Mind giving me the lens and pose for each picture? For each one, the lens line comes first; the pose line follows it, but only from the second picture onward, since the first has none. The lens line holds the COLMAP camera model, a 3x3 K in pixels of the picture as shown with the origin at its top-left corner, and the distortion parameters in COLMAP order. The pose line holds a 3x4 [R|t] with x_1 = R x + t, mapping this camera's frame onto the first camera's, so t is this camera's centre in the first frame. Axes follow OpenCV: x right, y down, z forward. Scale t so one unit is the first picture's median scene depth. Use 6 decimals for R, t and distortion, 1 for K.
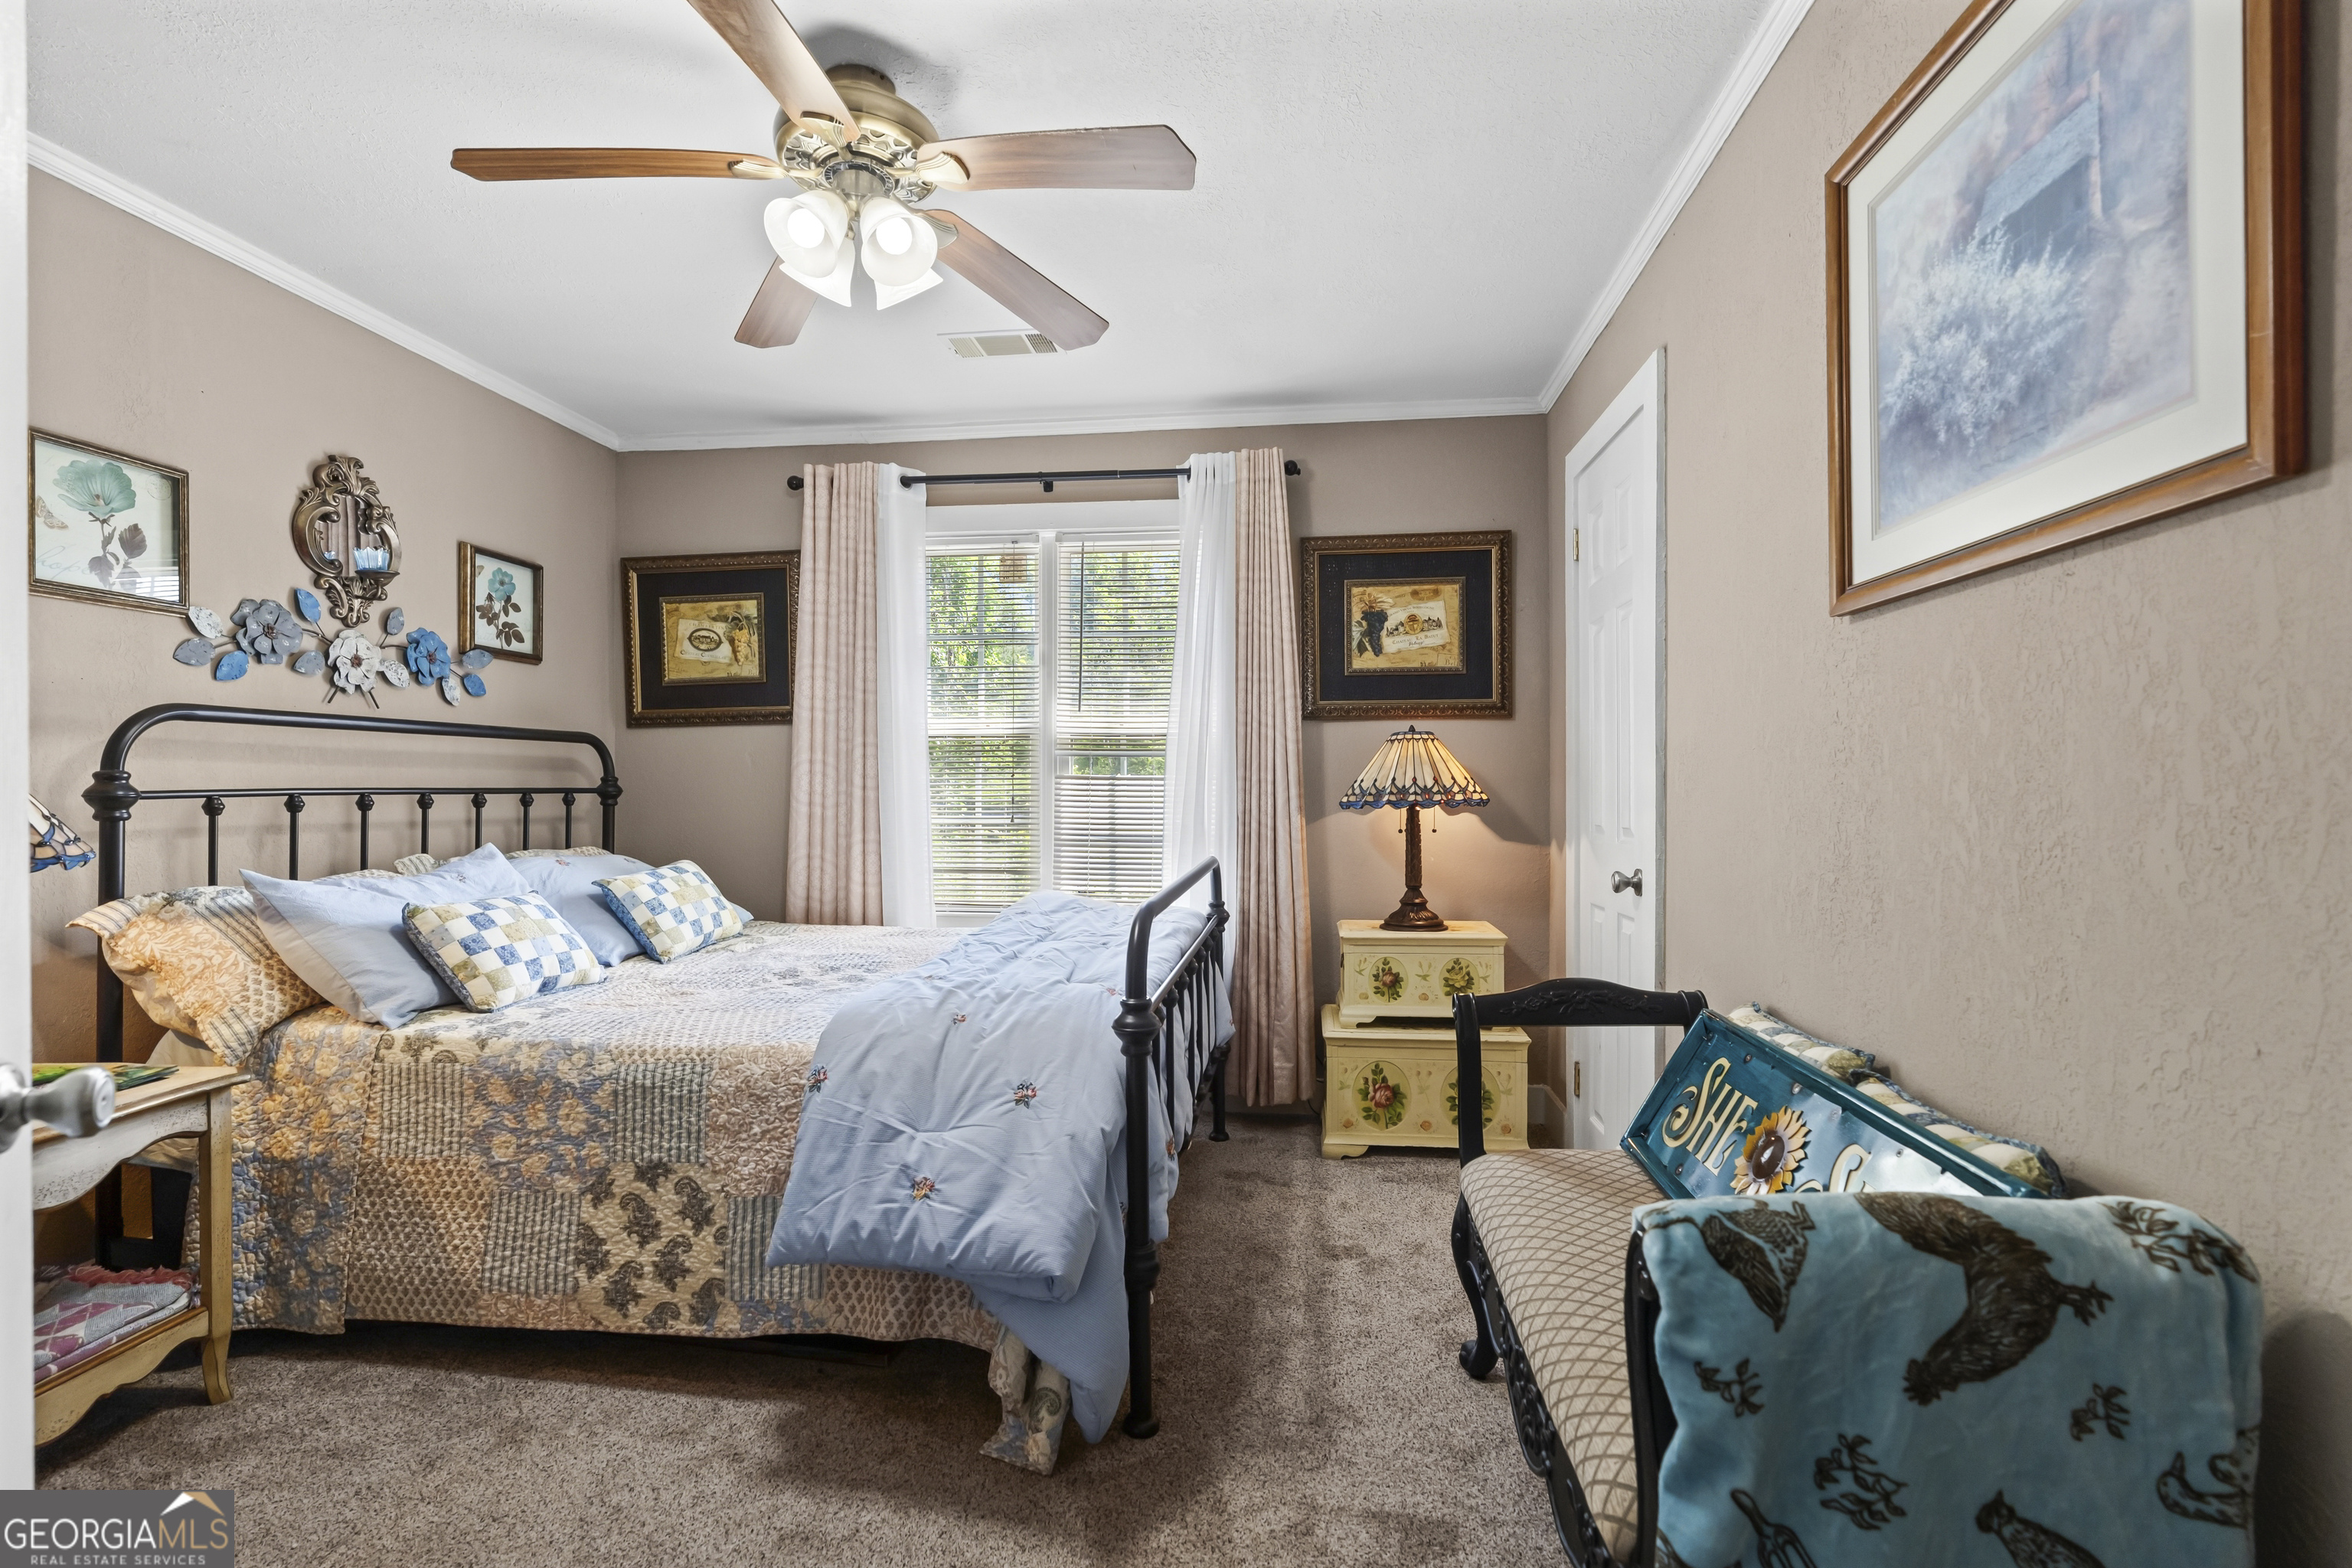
lens RADIAL K [[1070.5, 0, 1179.9], [0, 1070.5, 781.3], [0, 0, 1]] dist [-0.008367, 0.004826]
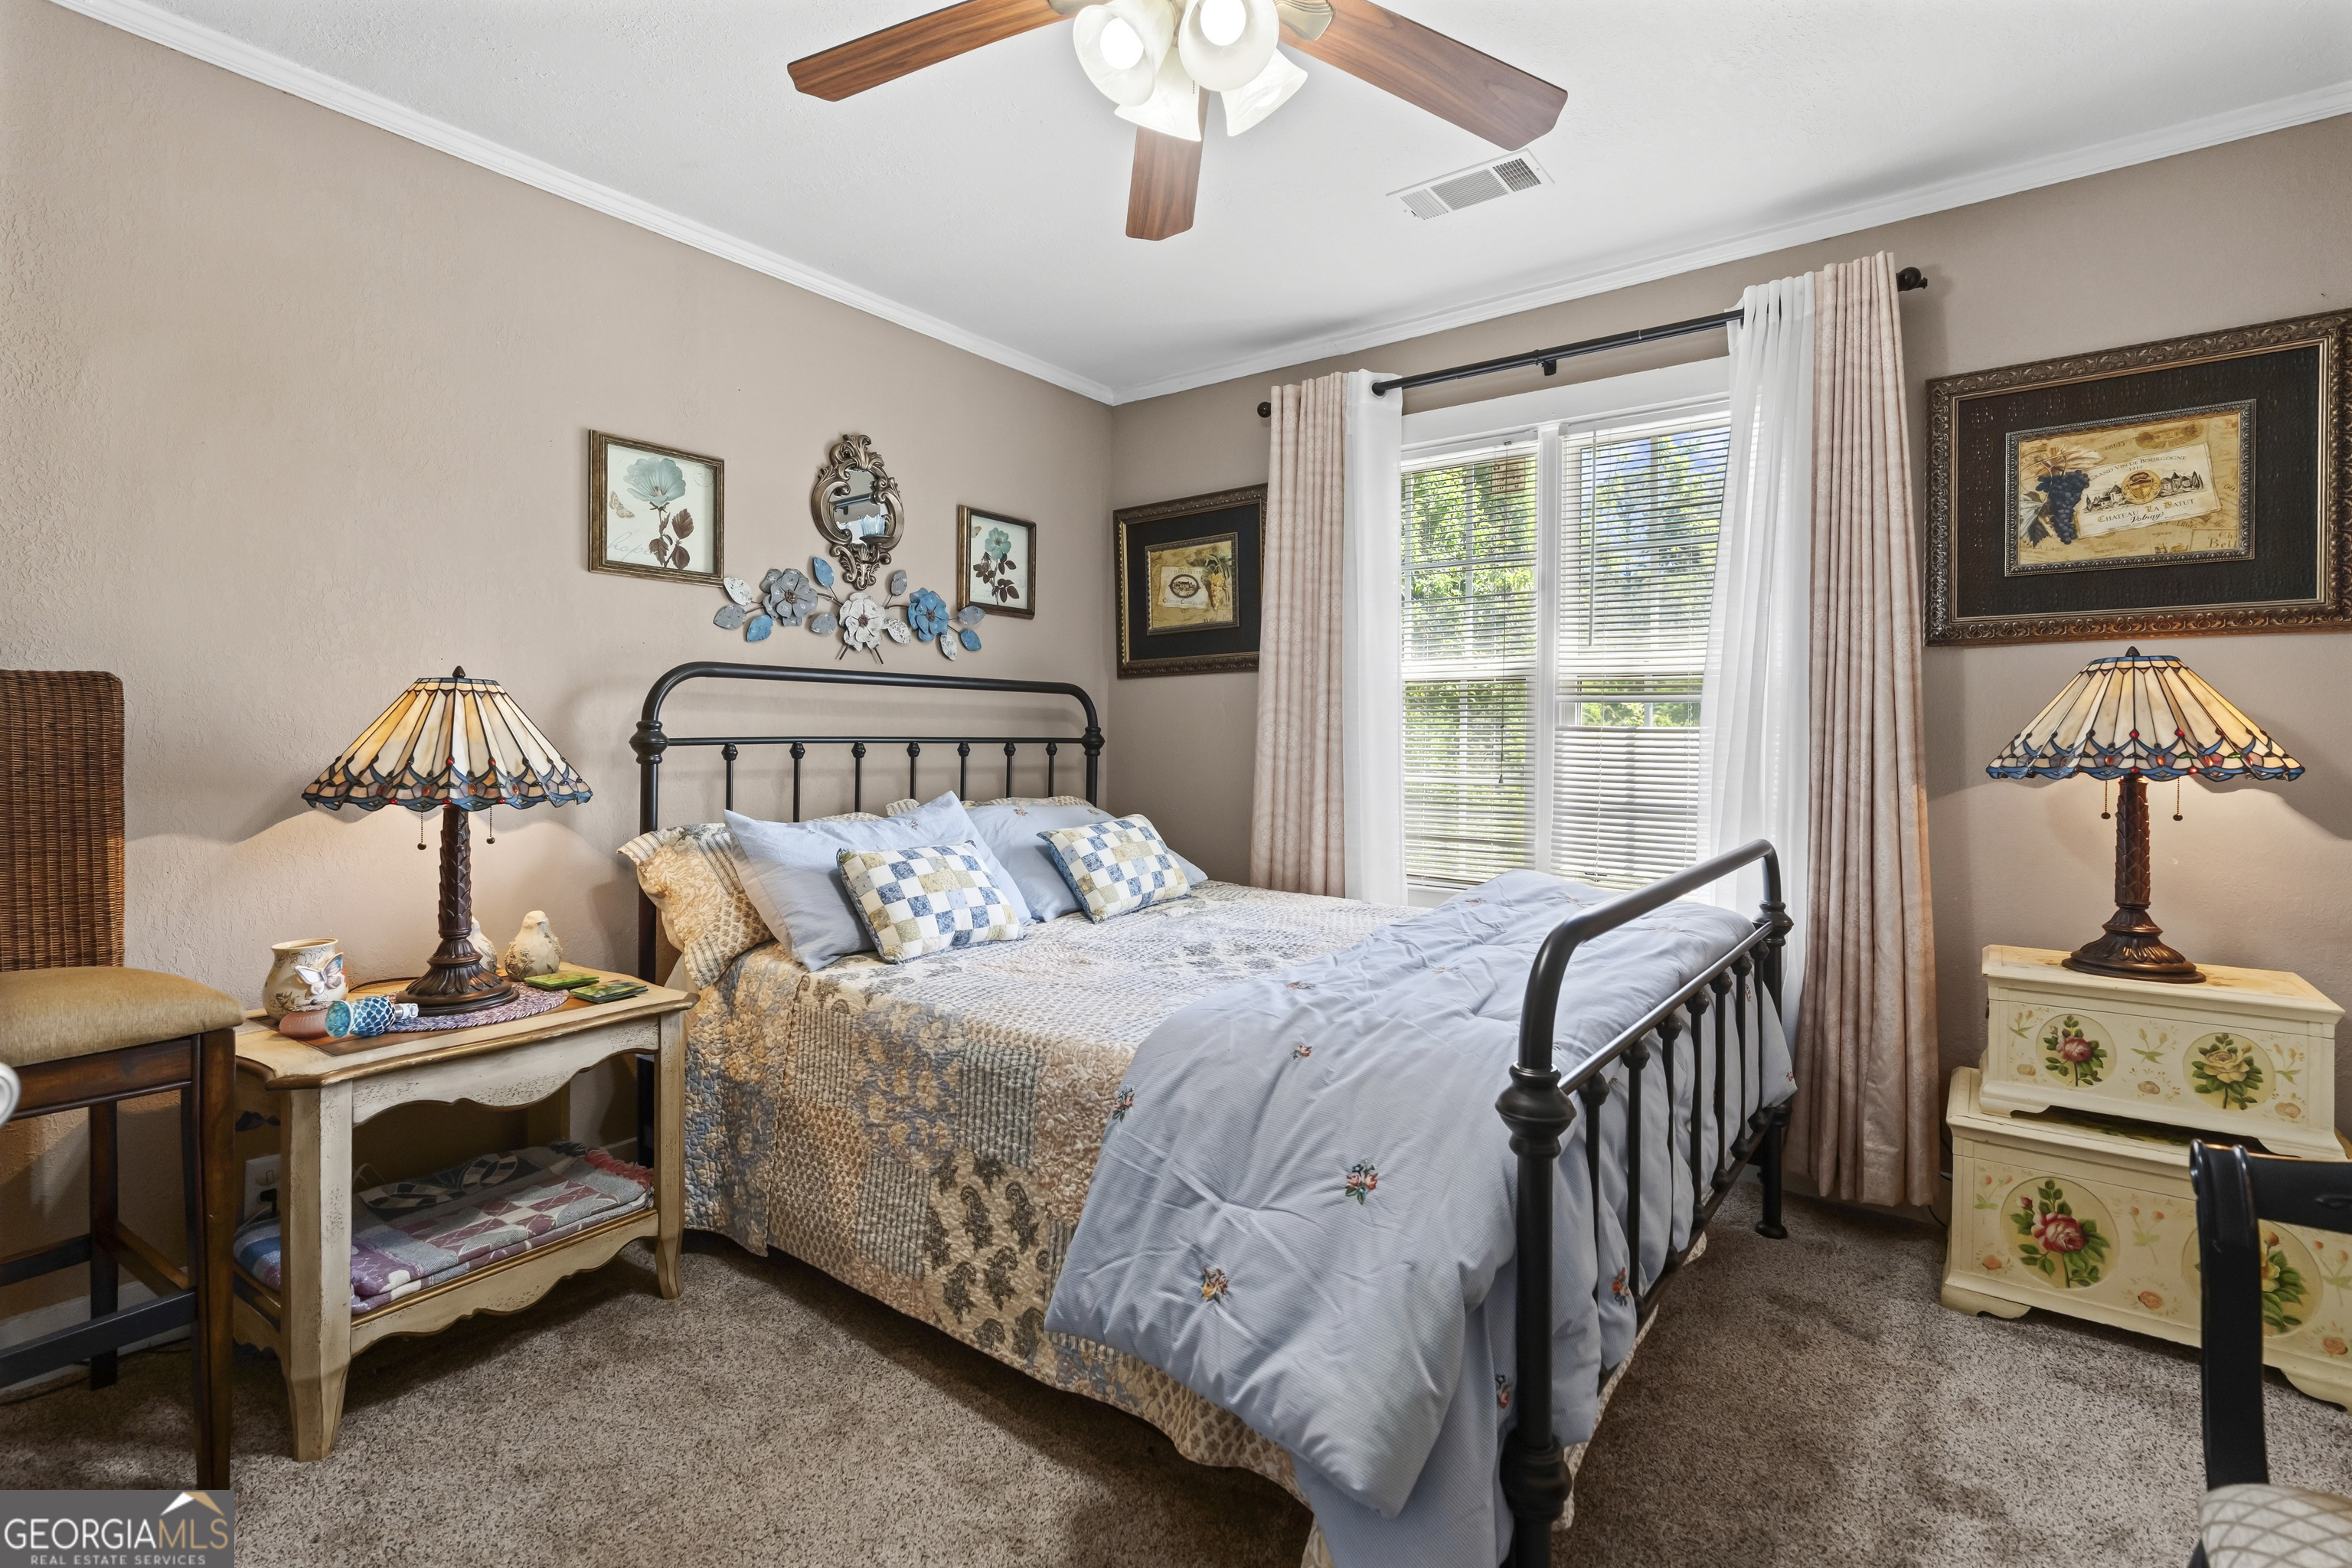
lens RADIAL K [[1070.5, 0, 1182.3], [0, 1070.5, 743.5], [0, 0, 1]] dist [-0.008367, 0.004826]
pose [[0.860187, 0.009785, -0.509885, 0.074529], [-0.004609, 0.999924, 0.011413, -0.000881], [0.509958, -0.007468, 0.860167, 0.235445]]
